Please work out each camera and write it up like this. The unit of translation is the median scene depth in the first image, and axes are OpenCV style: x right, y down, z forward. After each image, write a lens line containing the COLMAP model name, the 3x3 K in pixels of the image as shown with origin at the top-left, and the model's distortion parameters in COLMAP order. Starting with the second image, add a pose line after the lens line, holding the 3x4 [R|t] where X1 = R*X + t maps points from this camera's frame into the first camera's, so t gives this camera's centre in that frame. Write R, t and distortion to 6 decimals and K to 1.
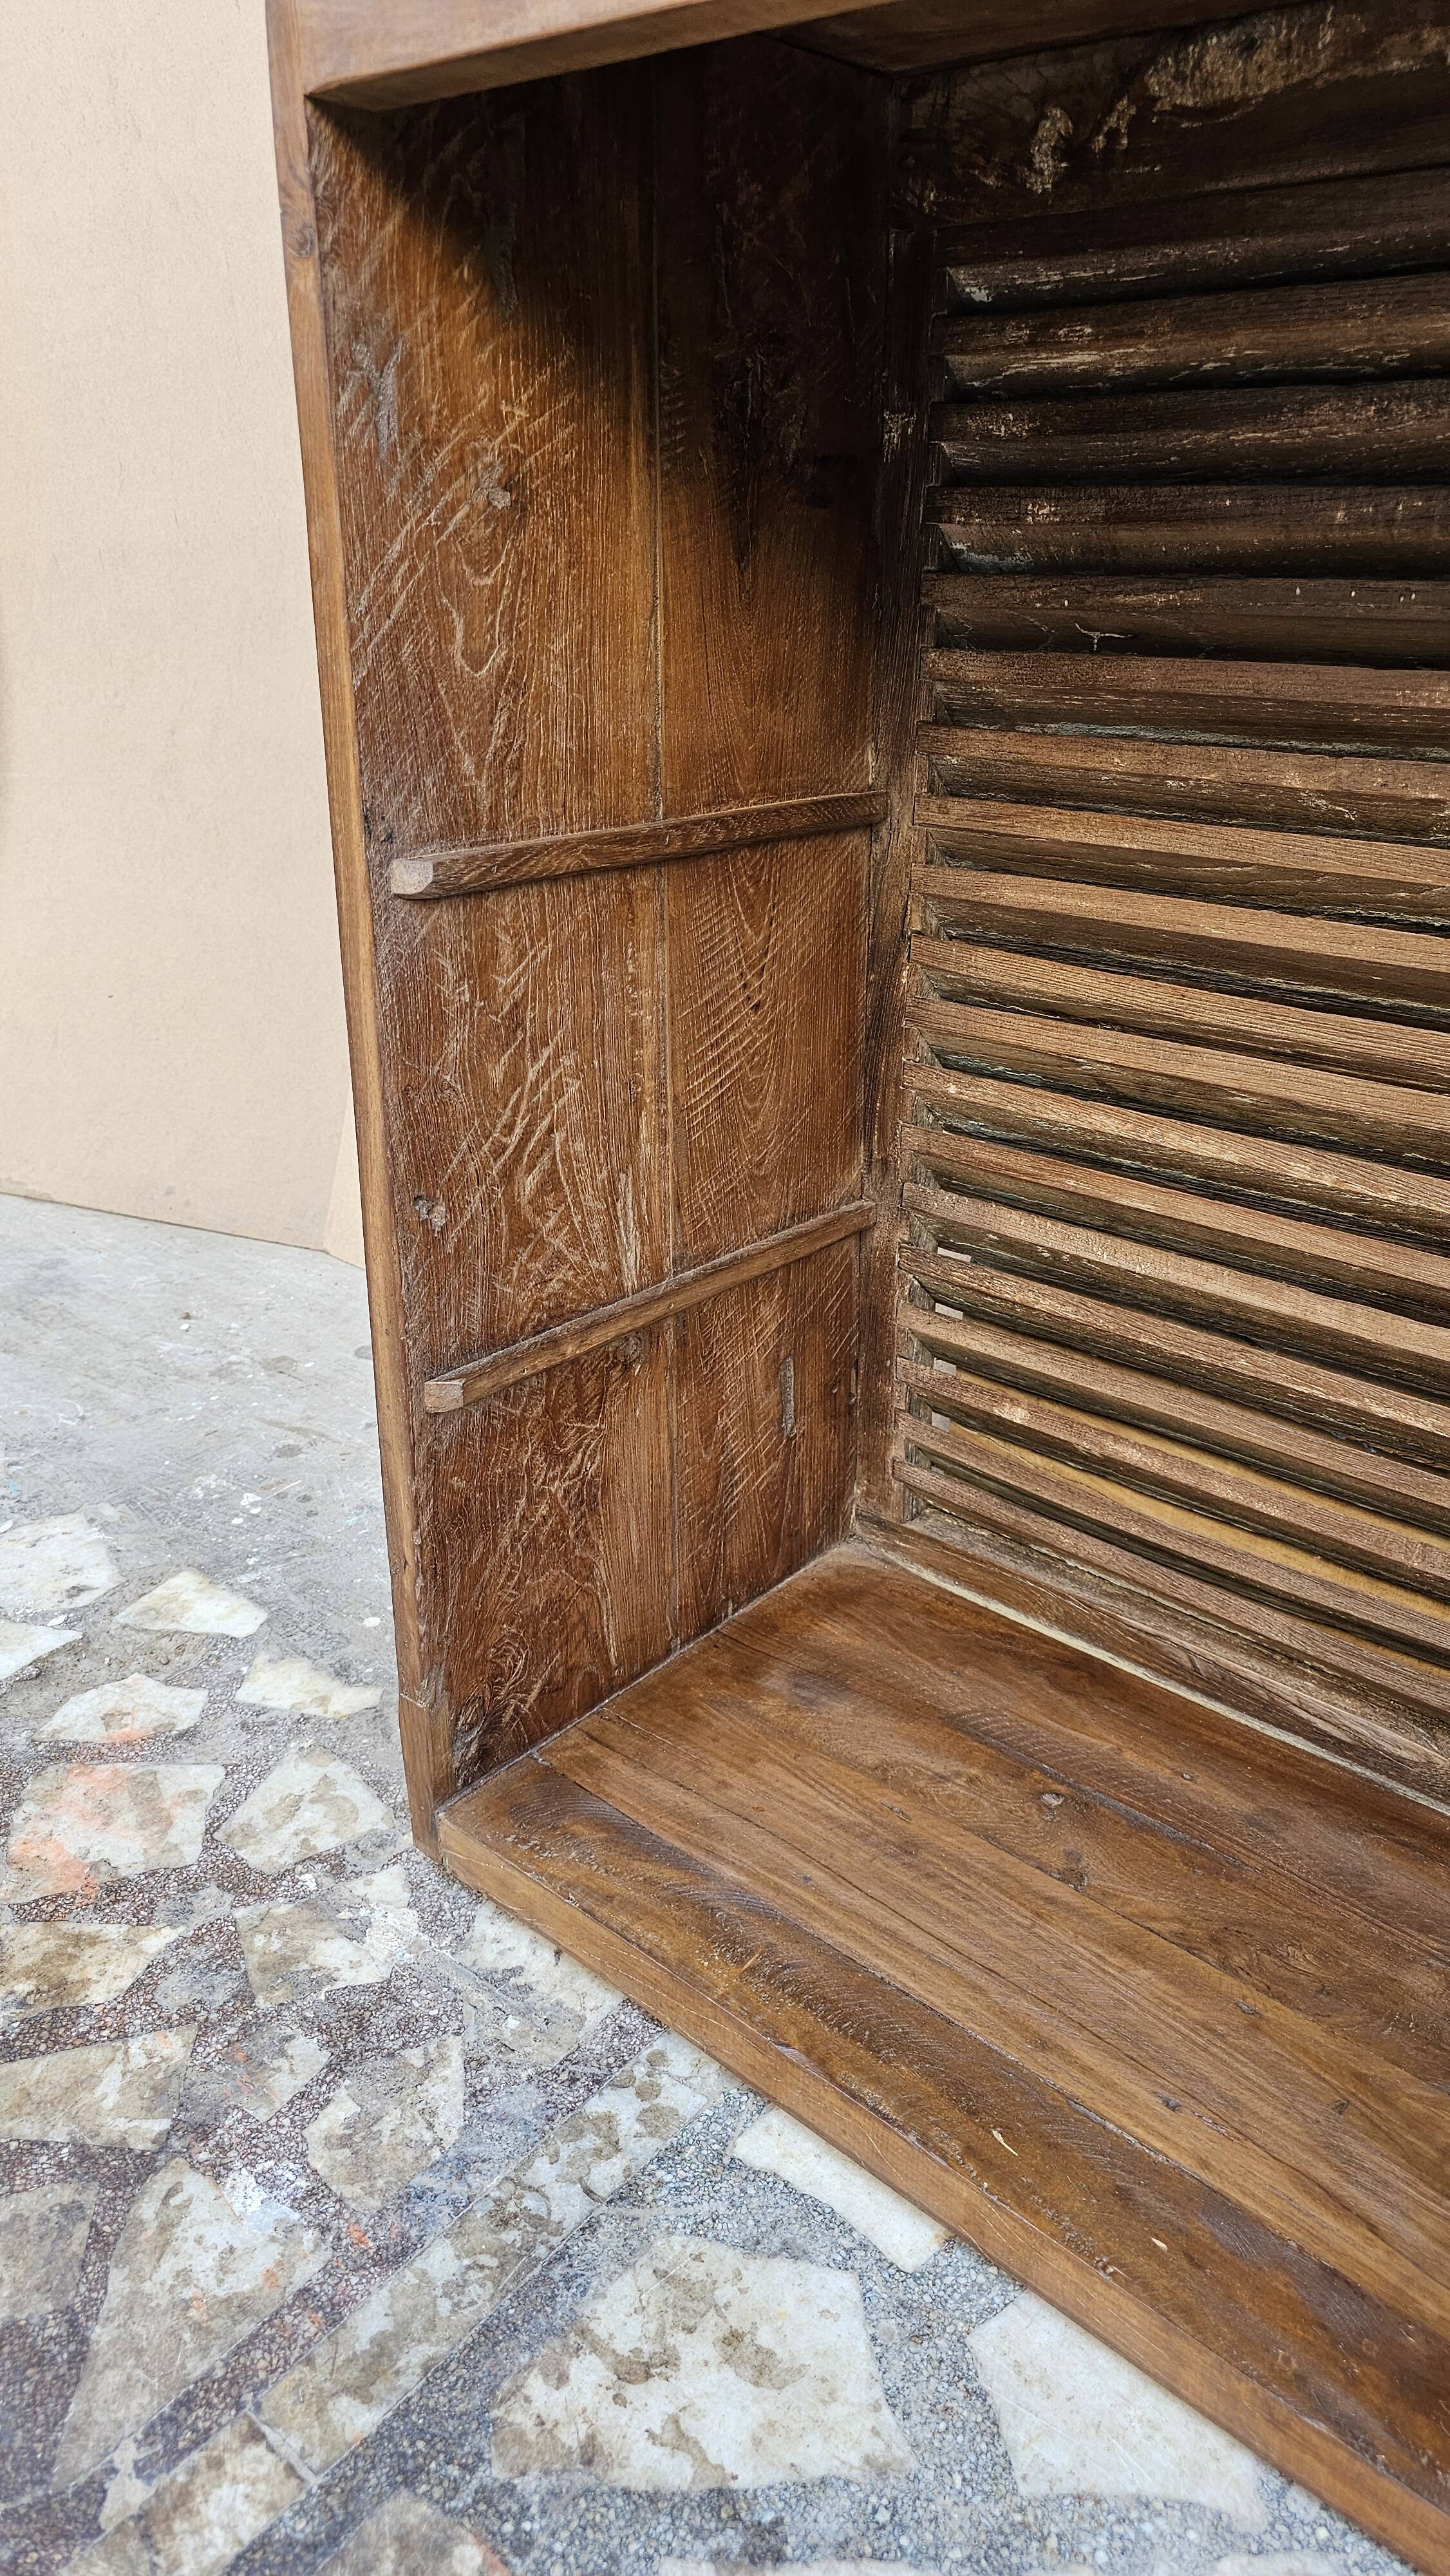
lens RADIAL K [[1749.6, 0, 740.9], [0, 1749.6, 1248.2], [0, 0, 1]] dist [0.050600, -0.047321]
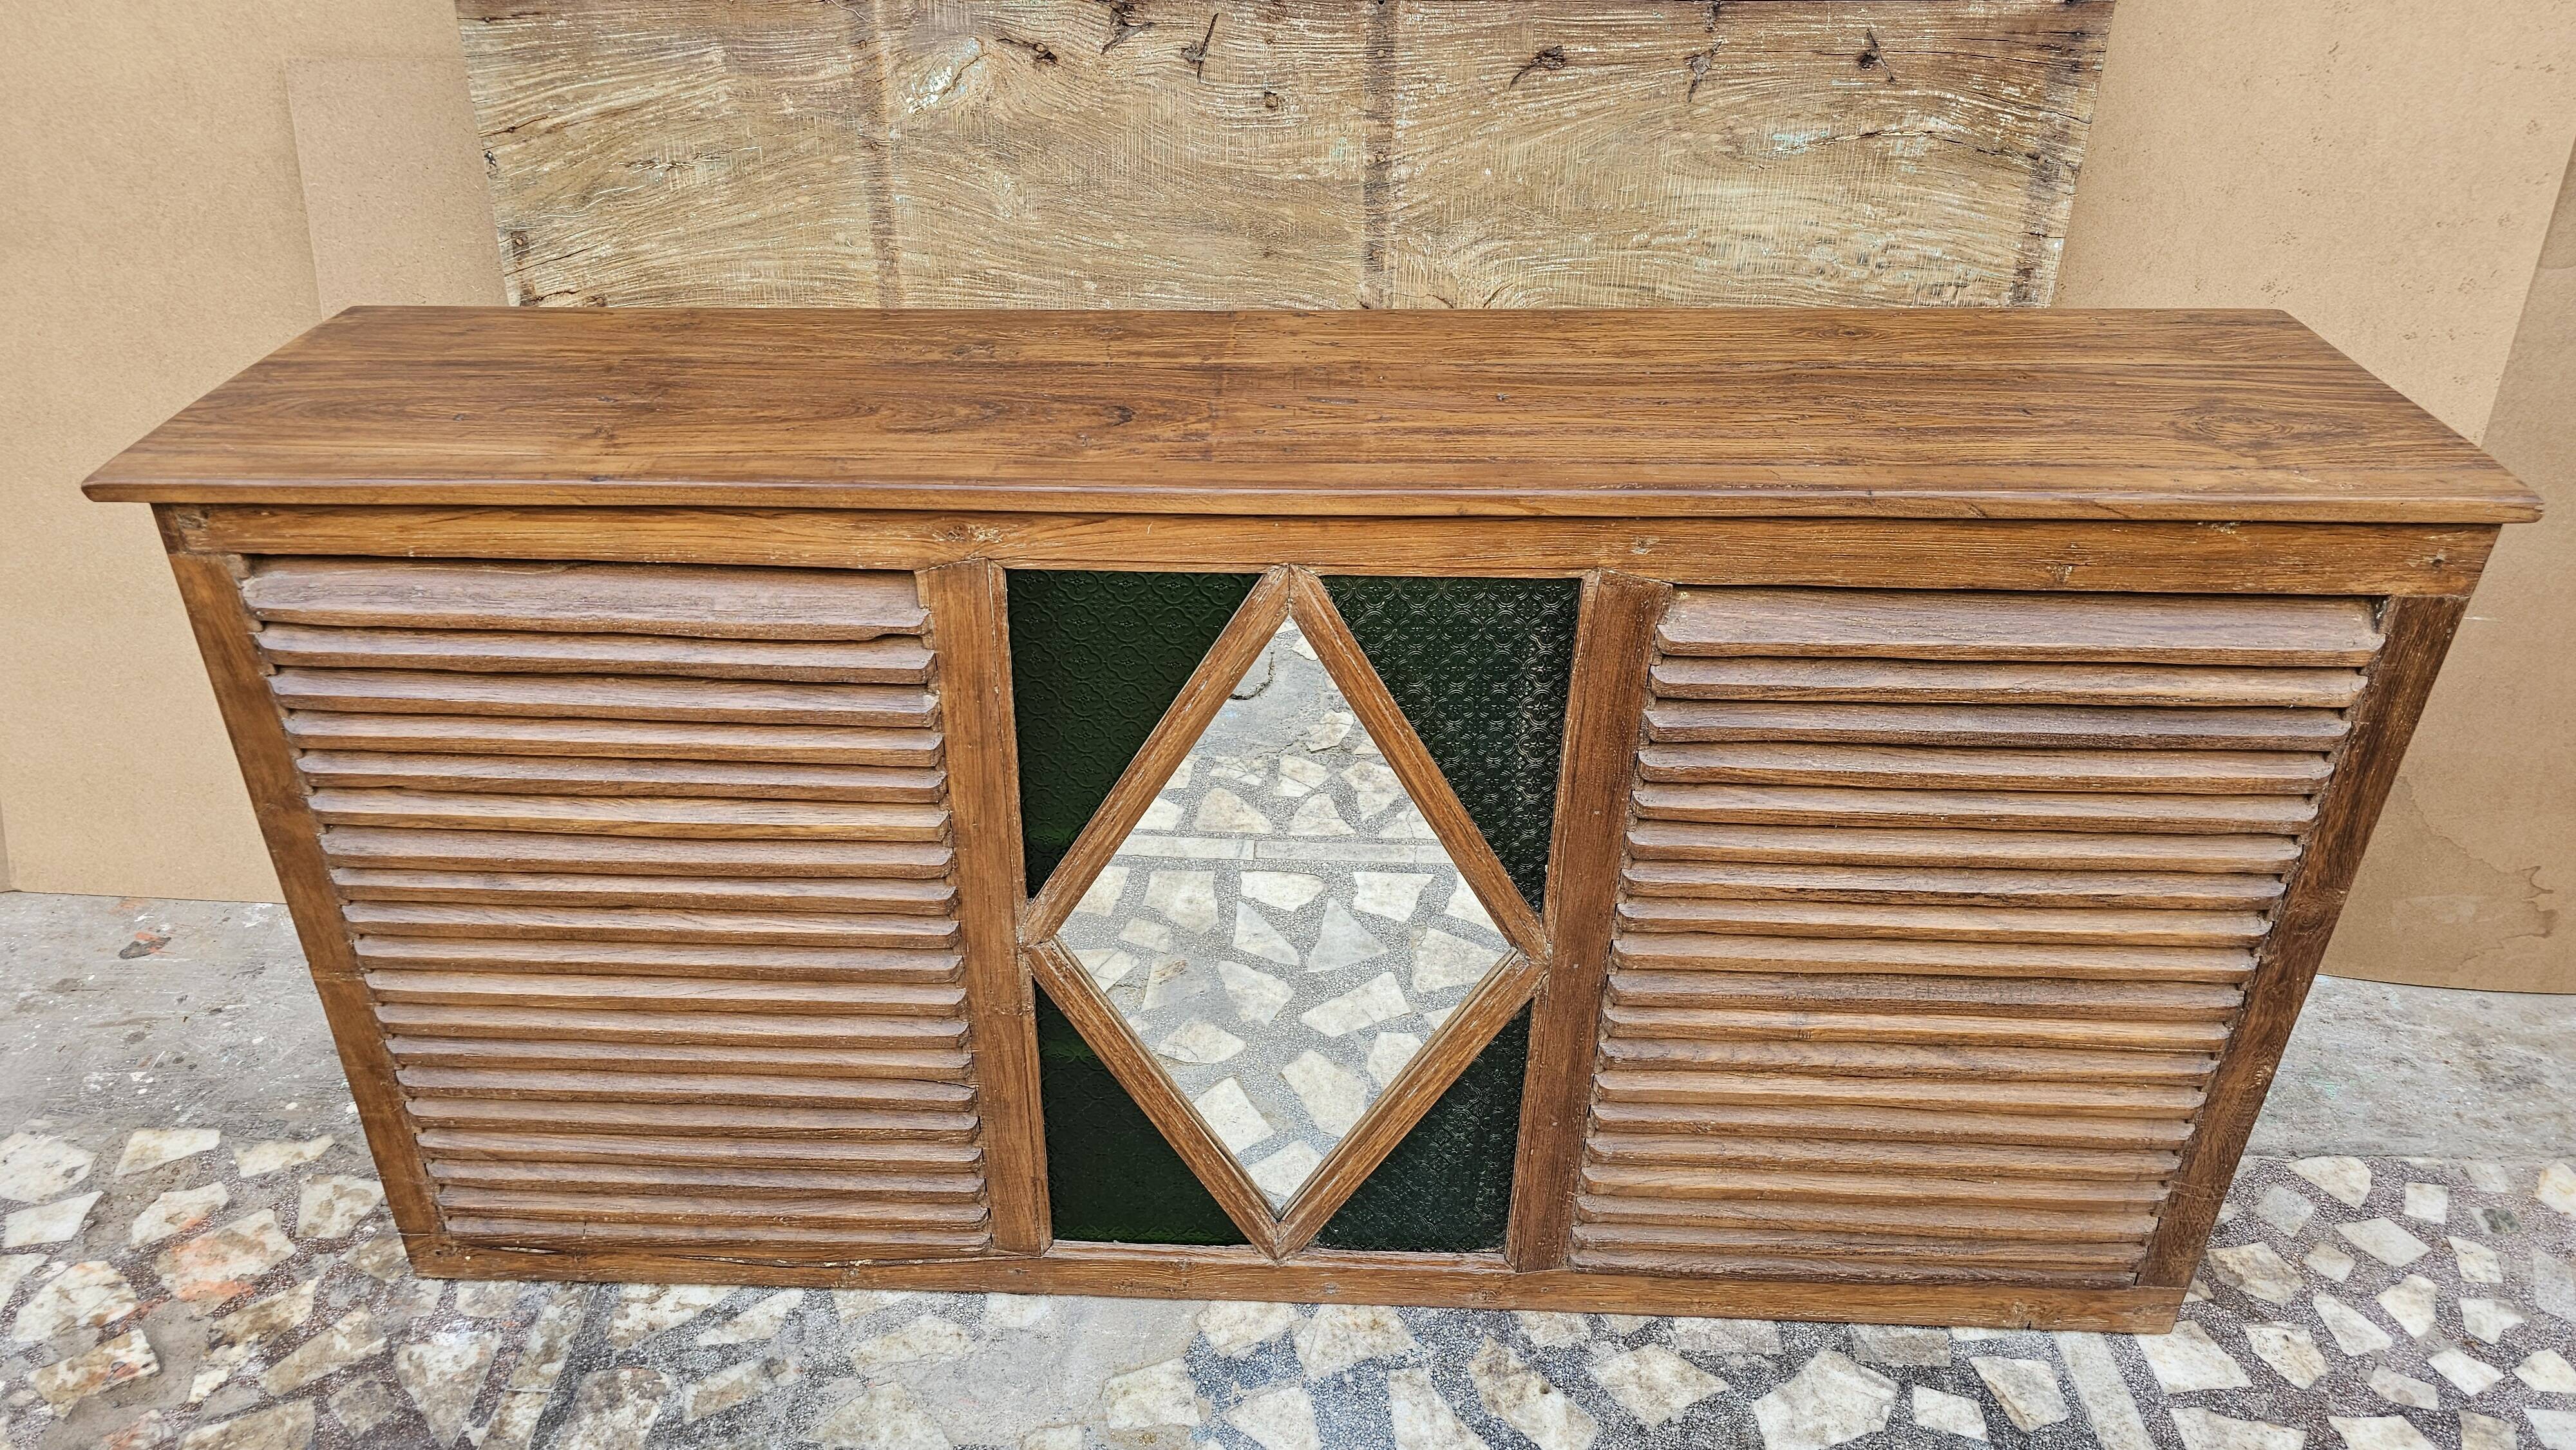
lens RADIAL K [[1749.6, 0, 1251.5], [0, 1749.6, 700.5], [0, 0, 1]] dist [0.050600, -0.047321]
pose [[0.776973, -0.312527, 0.546479, -0.420041], [0.228815, 0.948897, 0.217342, -0.437321], [-0.586478, -0.043826, 0.808779, -1.240928]]
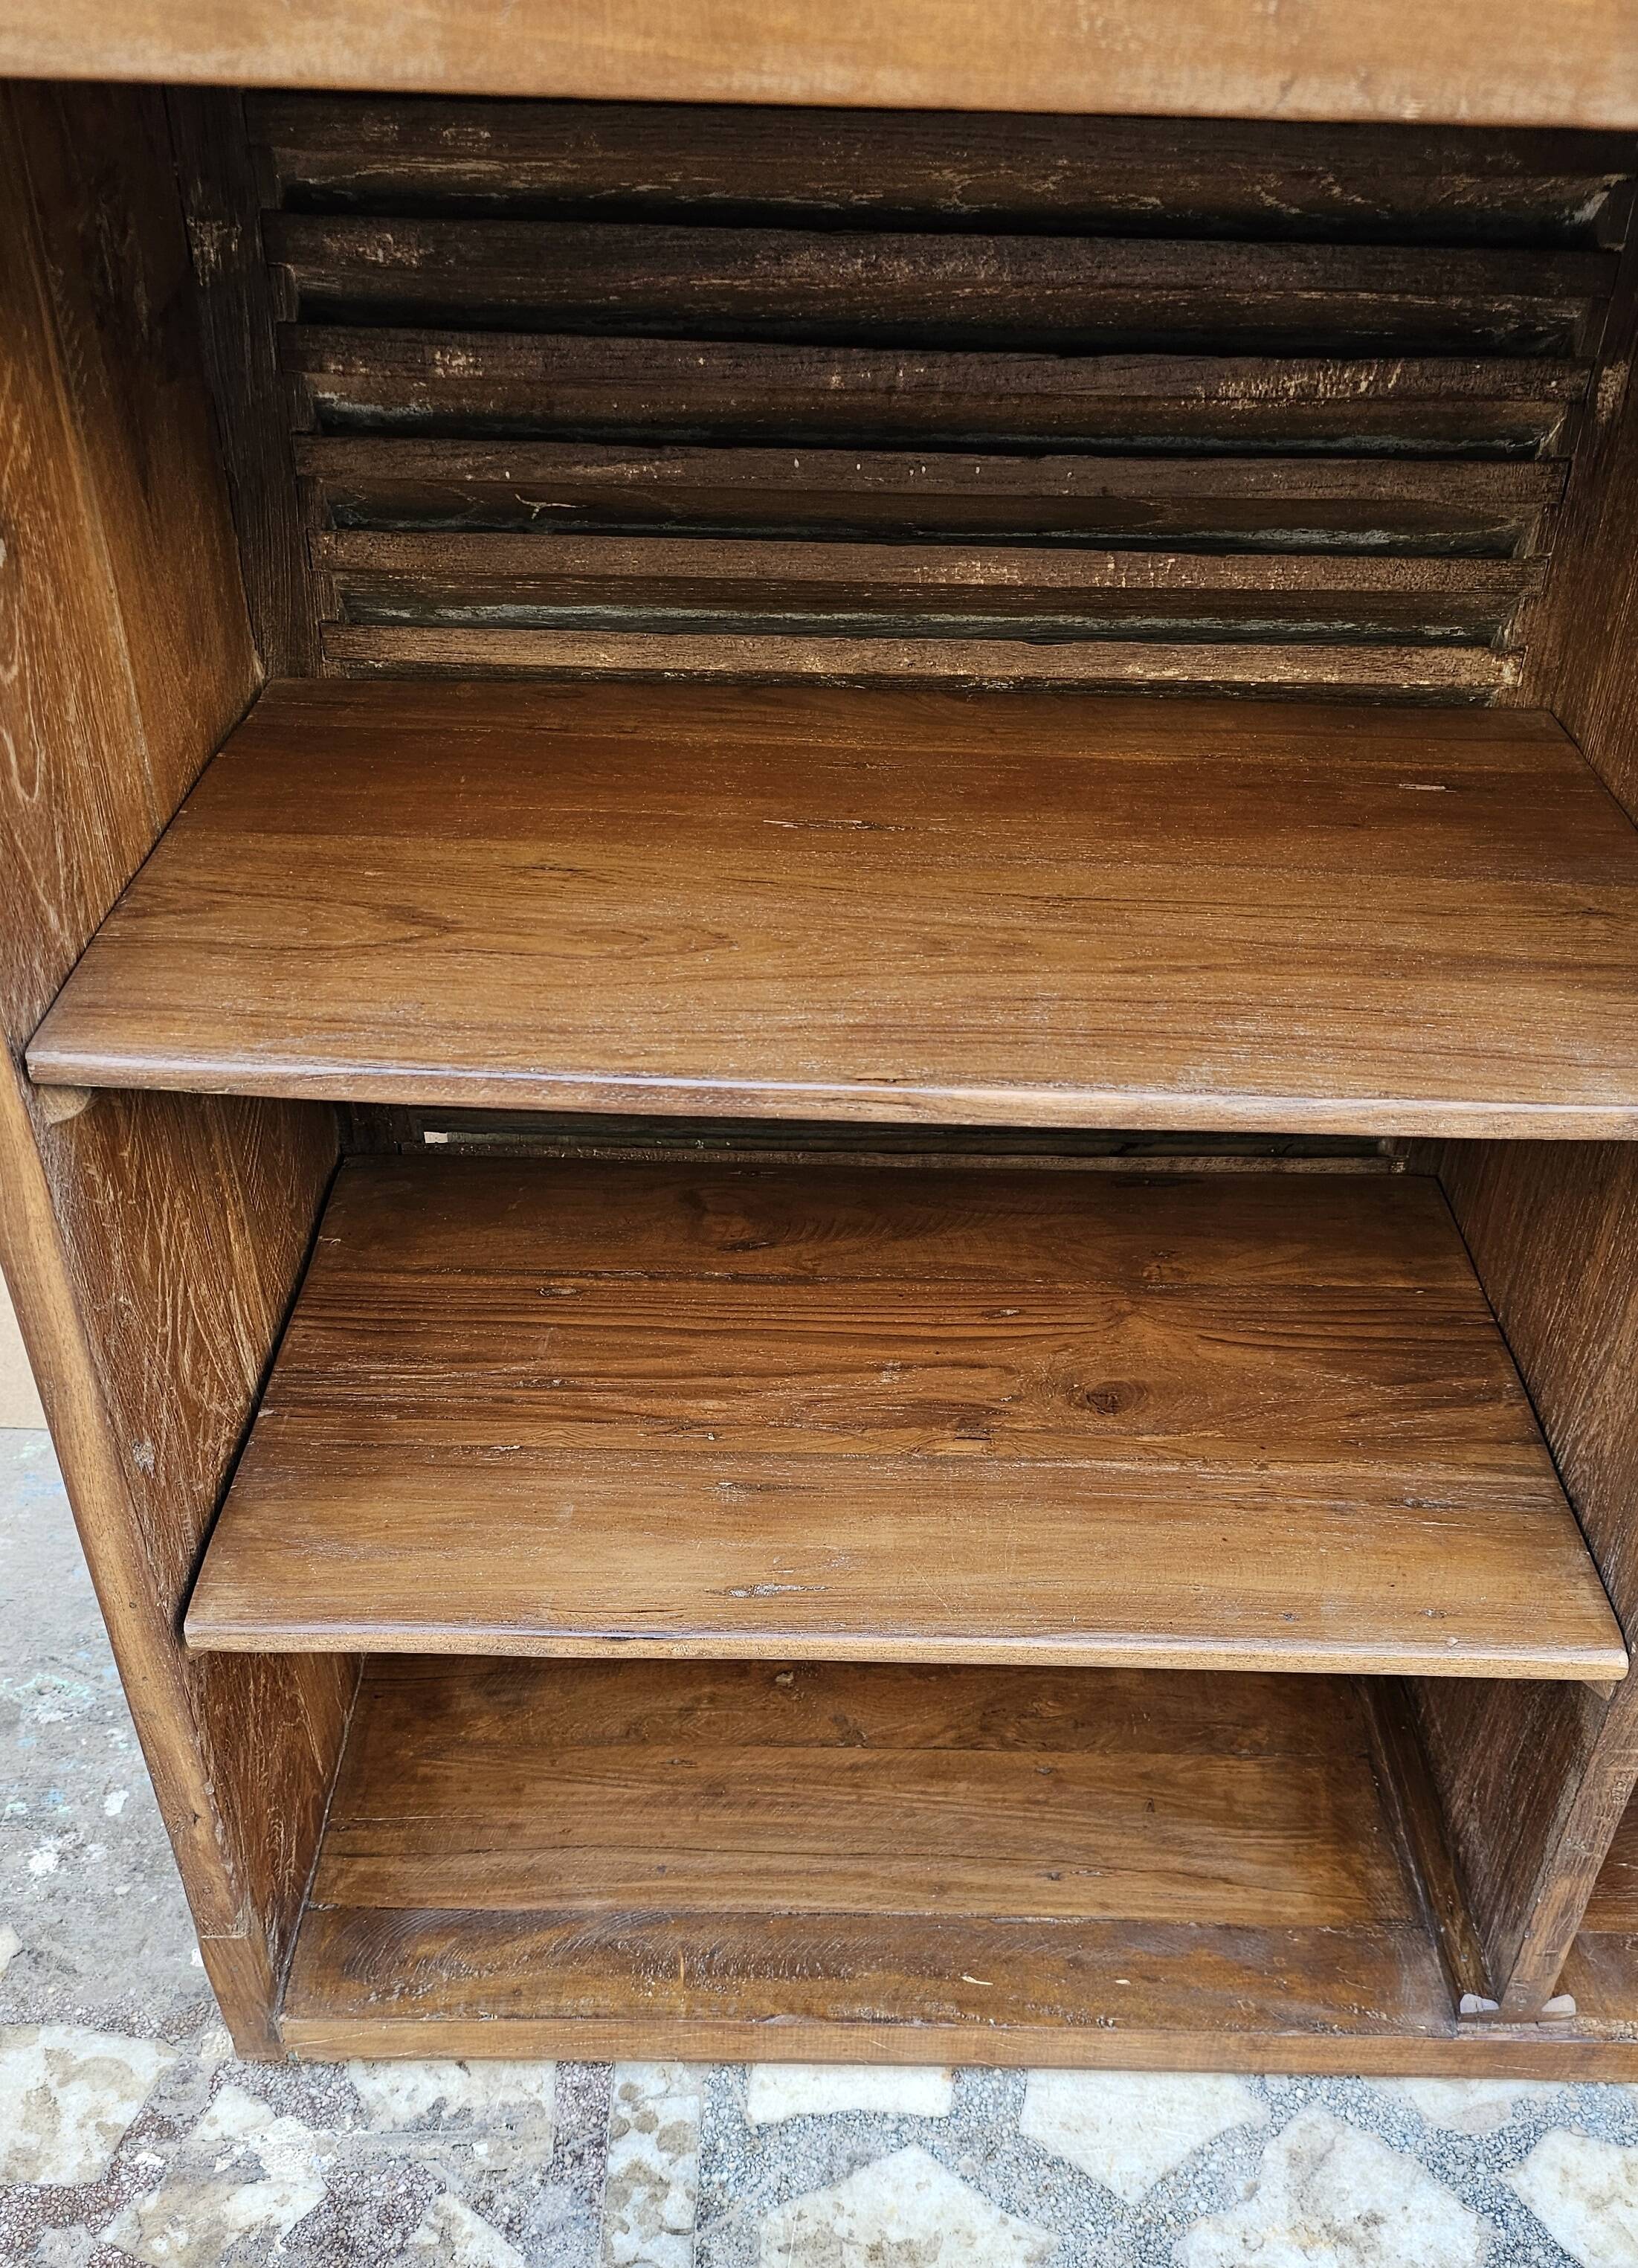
lens RADIAL K [[2011.6, 0, 823.5], [0, 2011.6, 1443.5], [0, 0, 1]] dist [0.065646, -0.080058]
pose [[0.754501, -0.413092, 0.509983, -0.407146], [0.230219, 0.894271, 0.383769, -0.305888], [-0.614595, -0.172146, 0.769830, 0.086002]]
